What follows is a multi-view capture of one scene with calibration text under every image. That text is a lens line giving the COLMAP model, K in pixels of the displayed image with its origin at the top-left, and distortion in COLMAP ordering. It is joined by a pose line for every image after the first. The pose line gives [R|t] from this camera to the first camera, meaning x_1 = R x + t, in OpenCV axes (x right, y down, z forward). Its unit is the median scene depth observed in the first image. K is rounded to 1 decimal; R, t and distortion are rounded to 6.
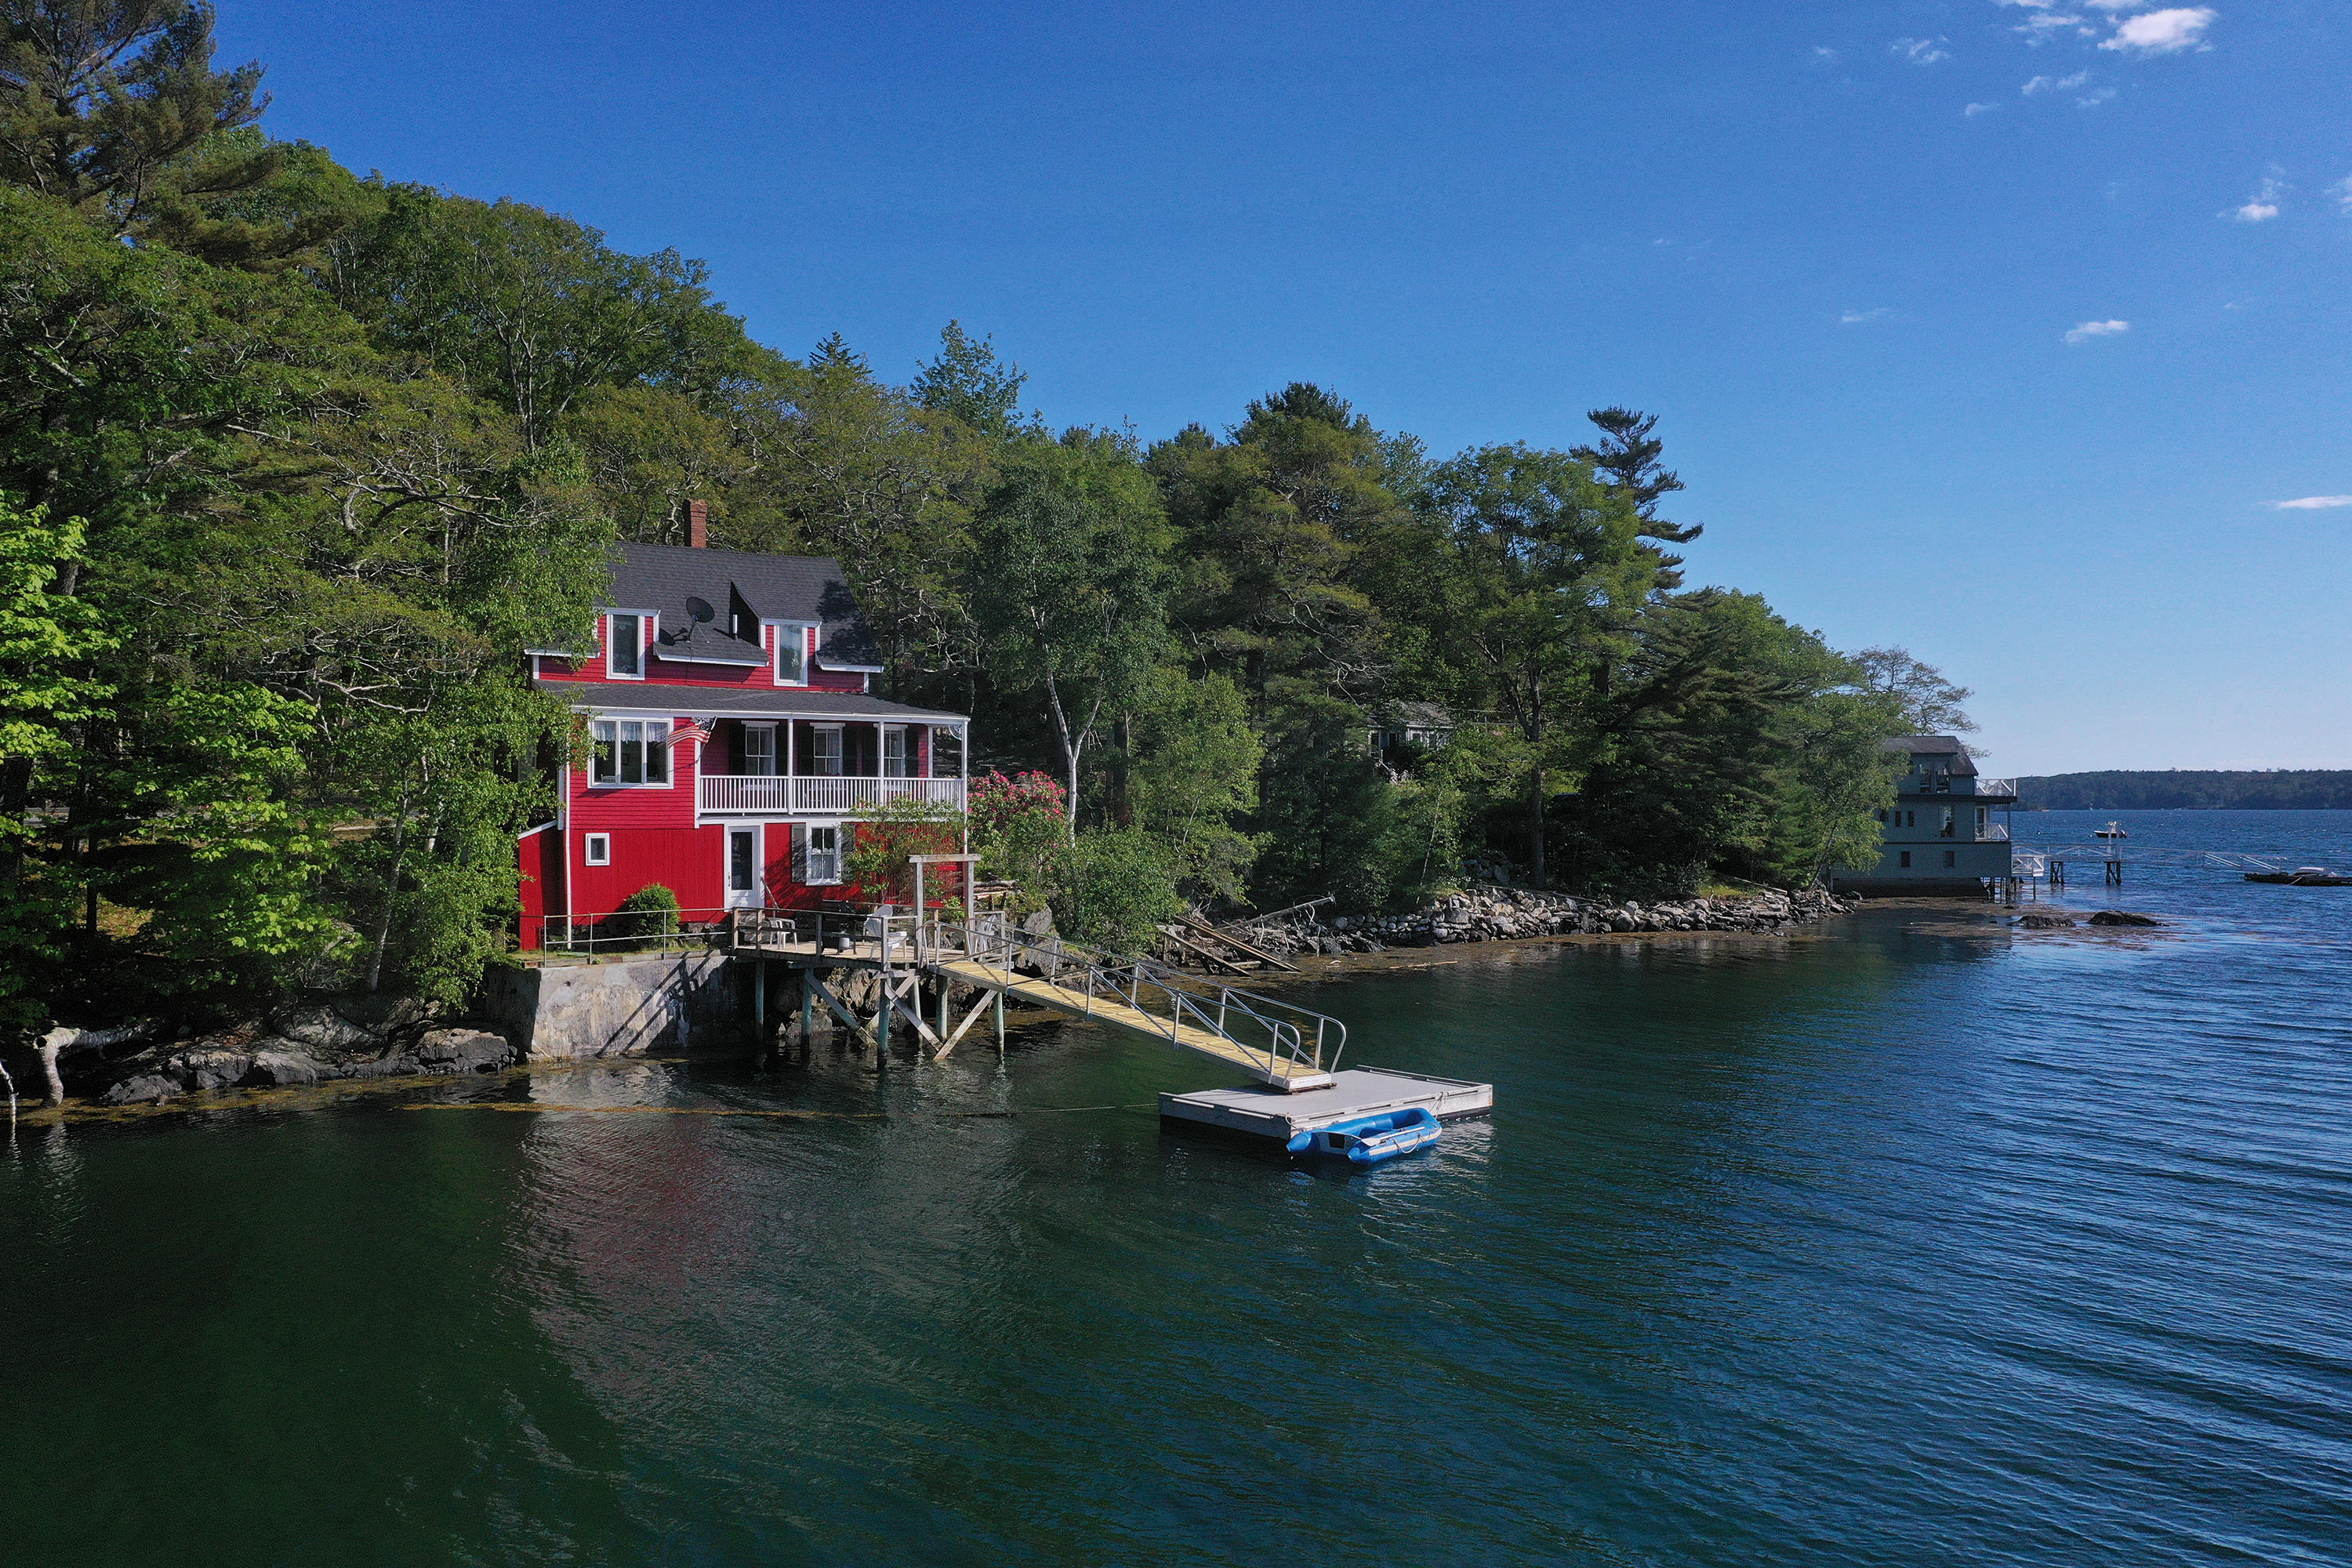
lens RADIAL K [[1839.9, 0, 1161.6], [0, 1839.9, 791.3], [0, 0, 1]] dist [-0.009973, -0.002938]
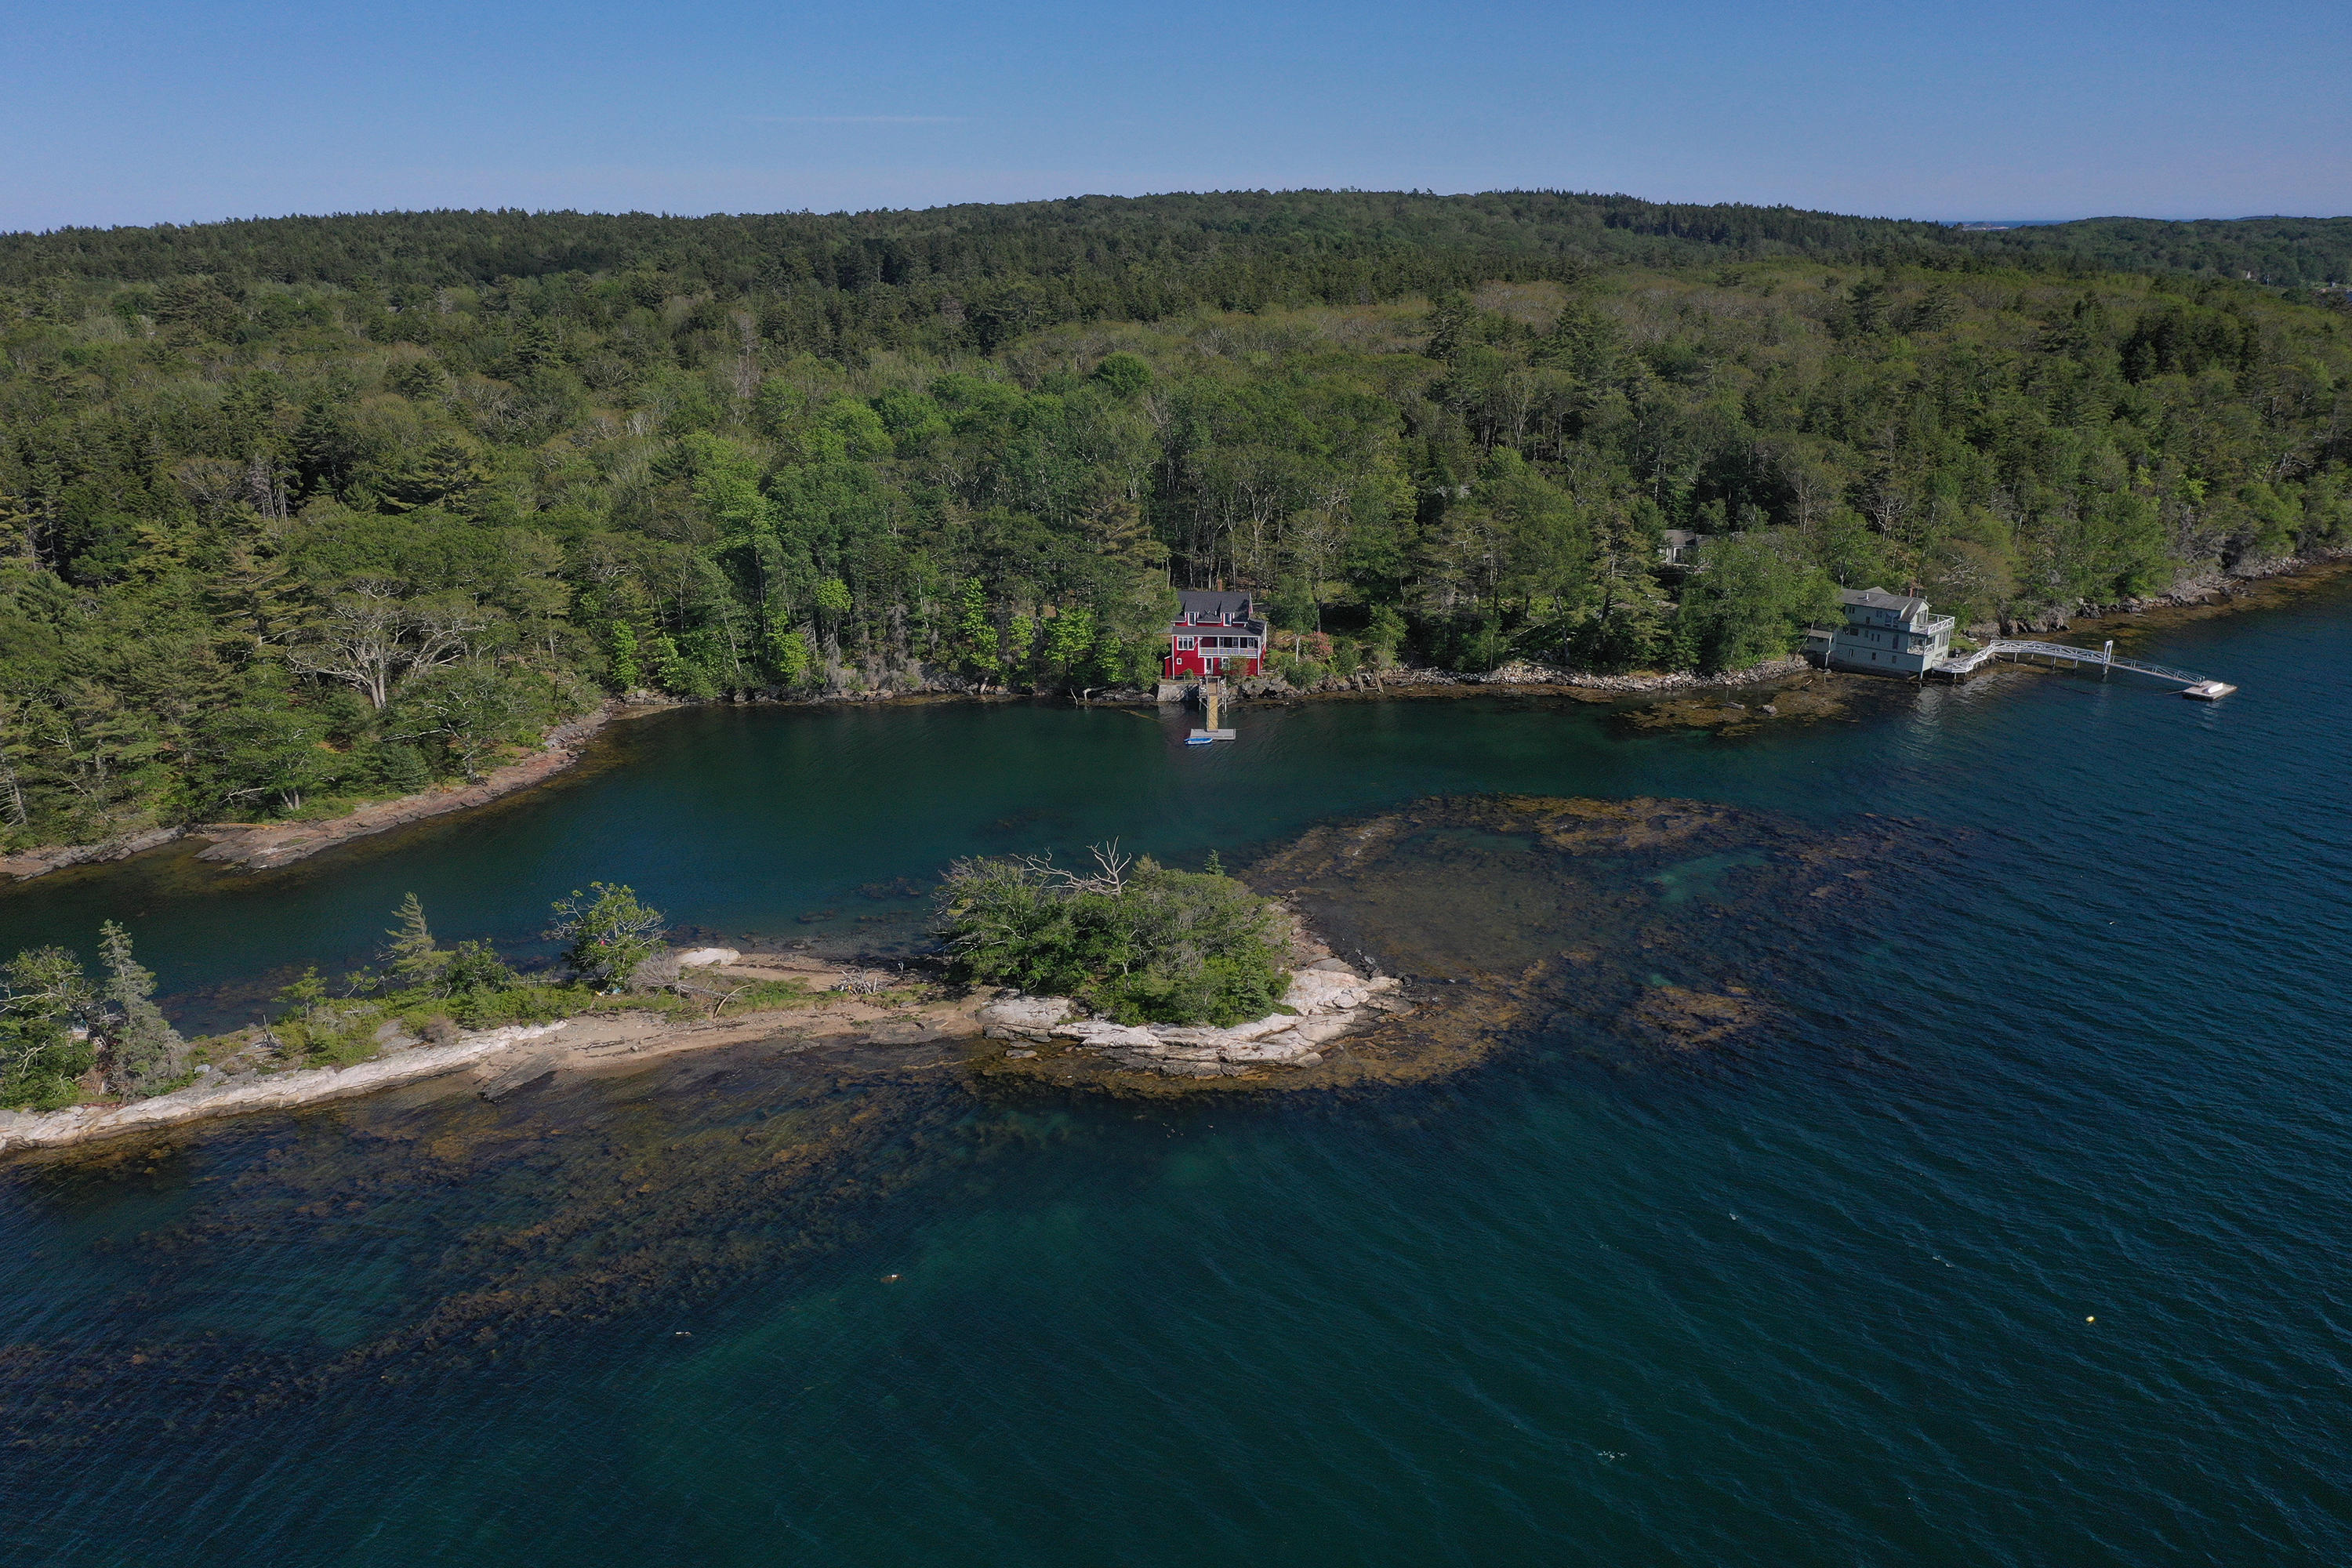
lens RADIAL K [[1839.9, 0, 1189.6], [0, 1839.9, 774.9], [0, 0, 1]] dist [-0.009973, -0.002938]
pose [[0.719049, 0.193271, -0.667544, 3.197018], [0.014447, 0.956186, 0.292402, -1.161046], [0.694810, -0.219895, 0.684752, -2.584262]]
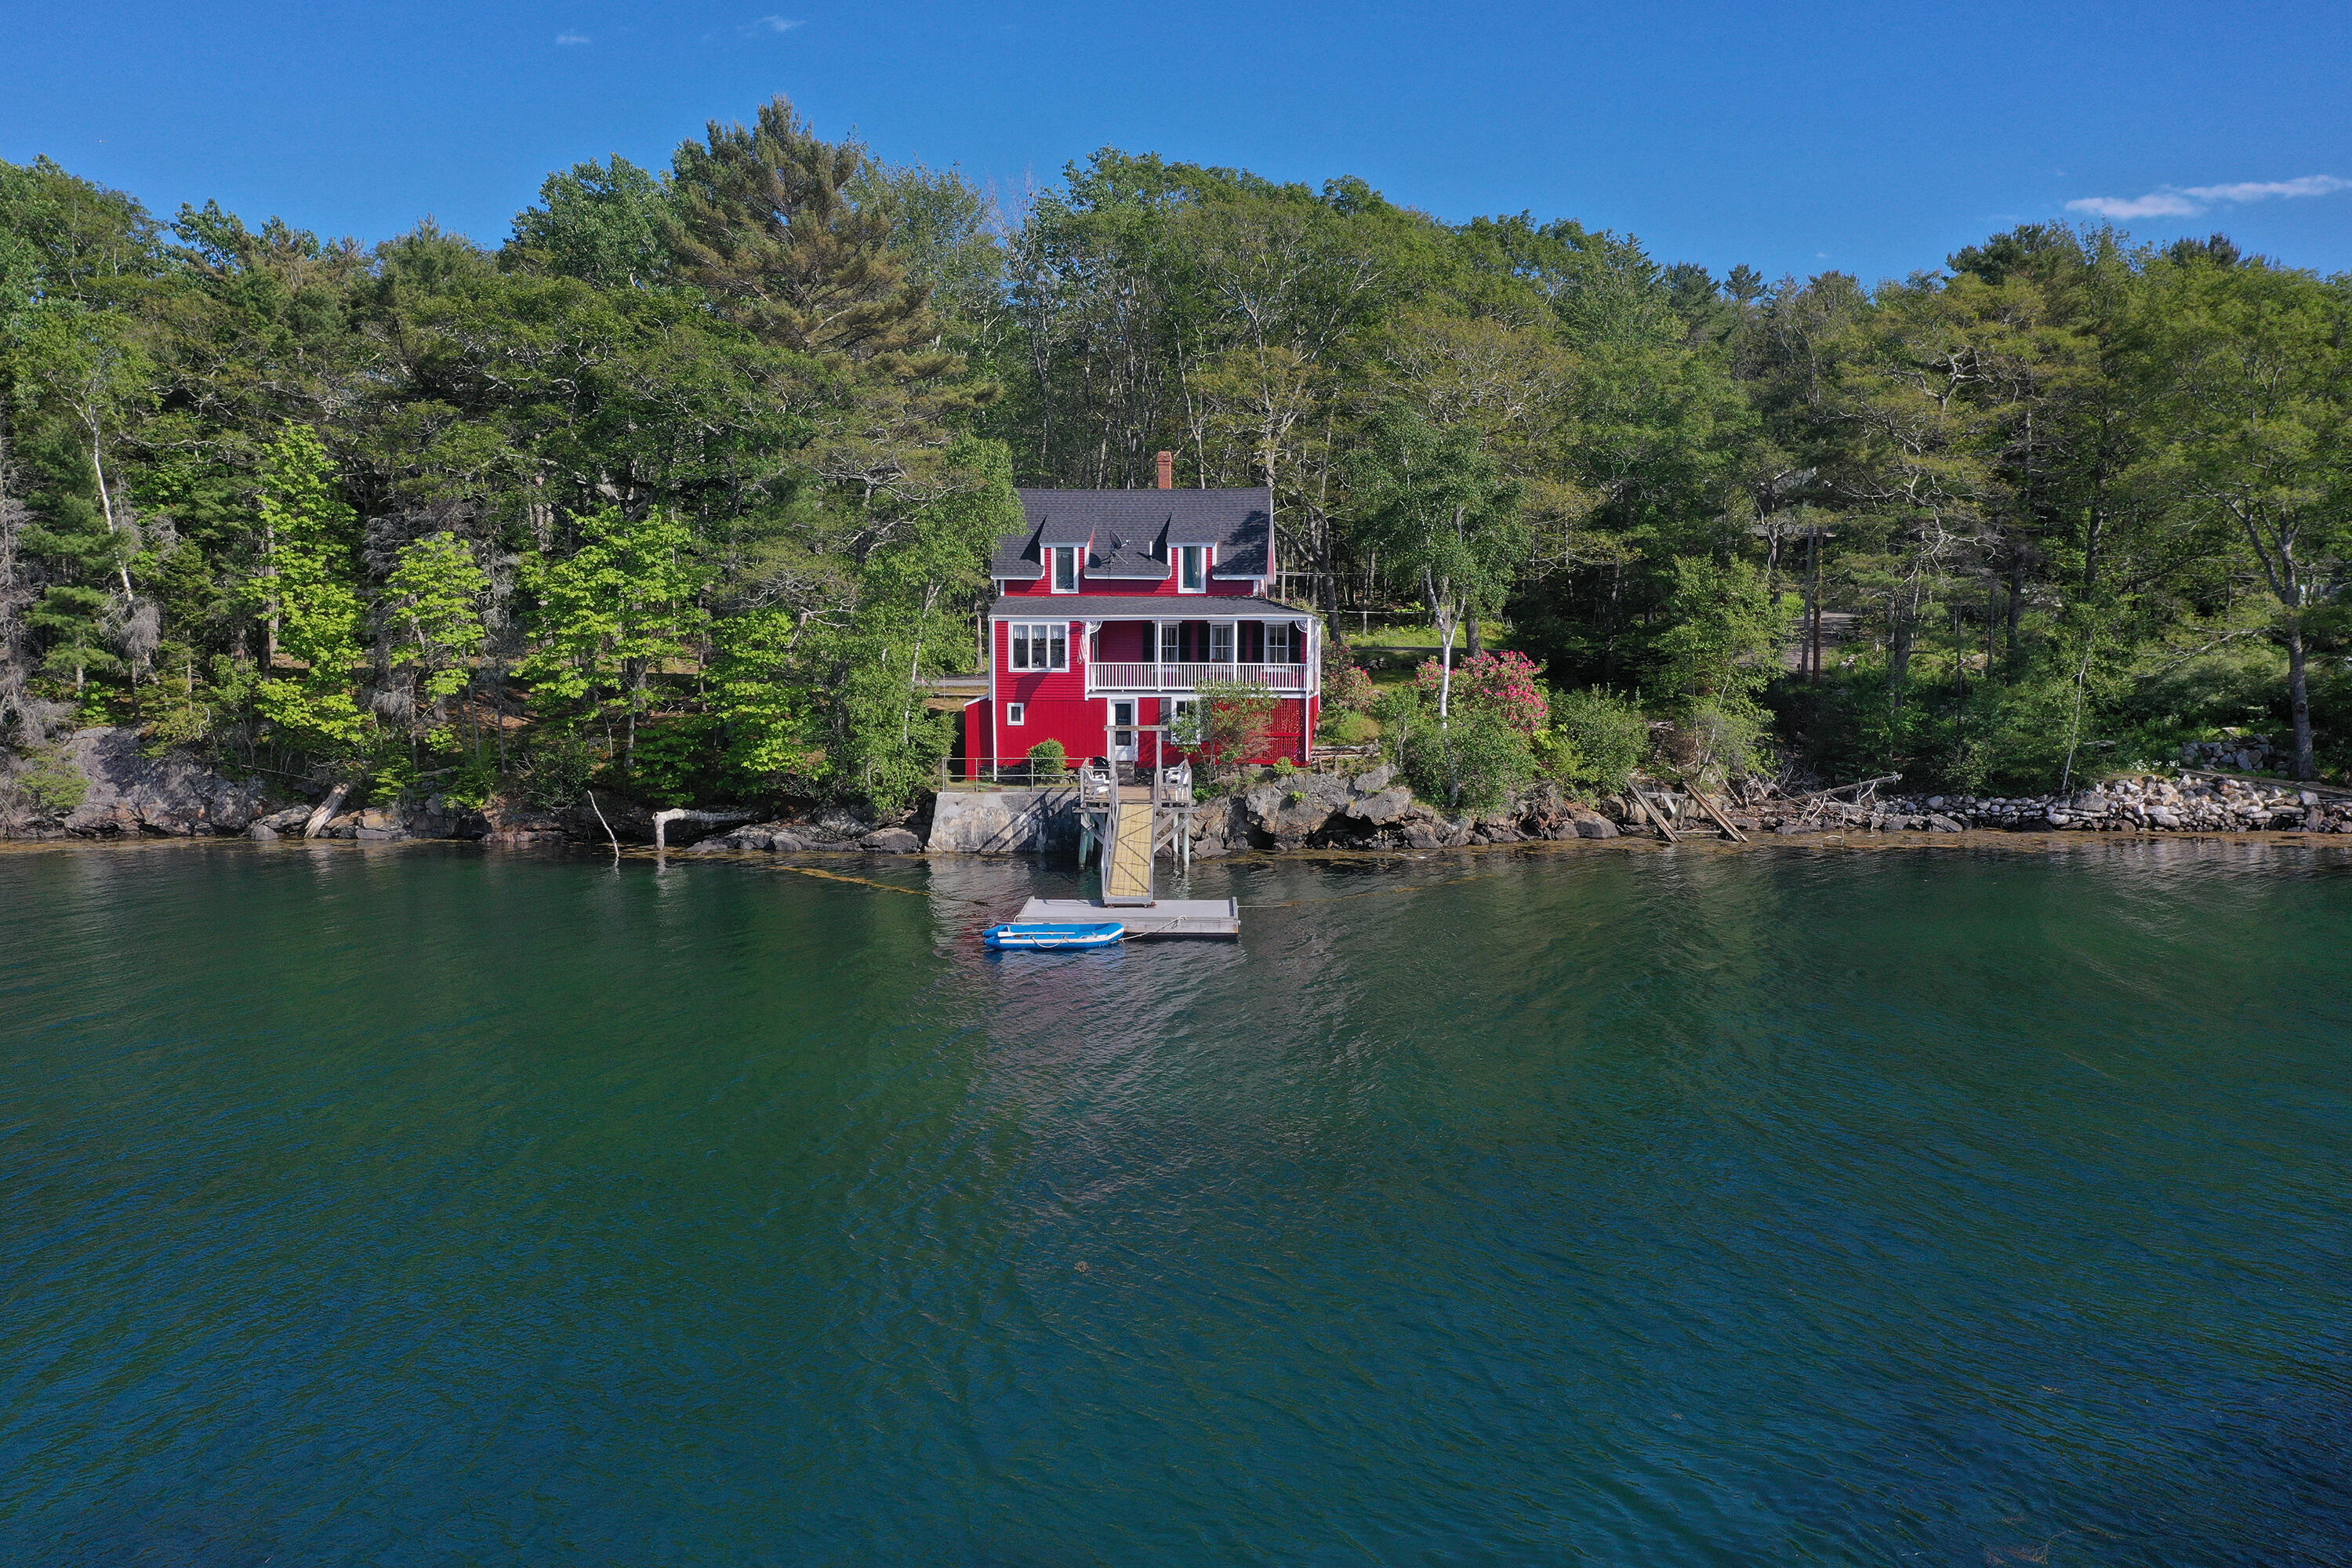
lens RADIAL K [[1839.9, 0, 1167.4], [0, 1839.9, 792.9], [0, 0, 1]] dist [-0.009973, -0.002938]
pose [[0.732360, 0.057174, -0.678513, 0.742583], [0.002958, 0.996192, 0.087135, -0.031467], [0.680911, -0.065821, 0.729402, 0.016831]]
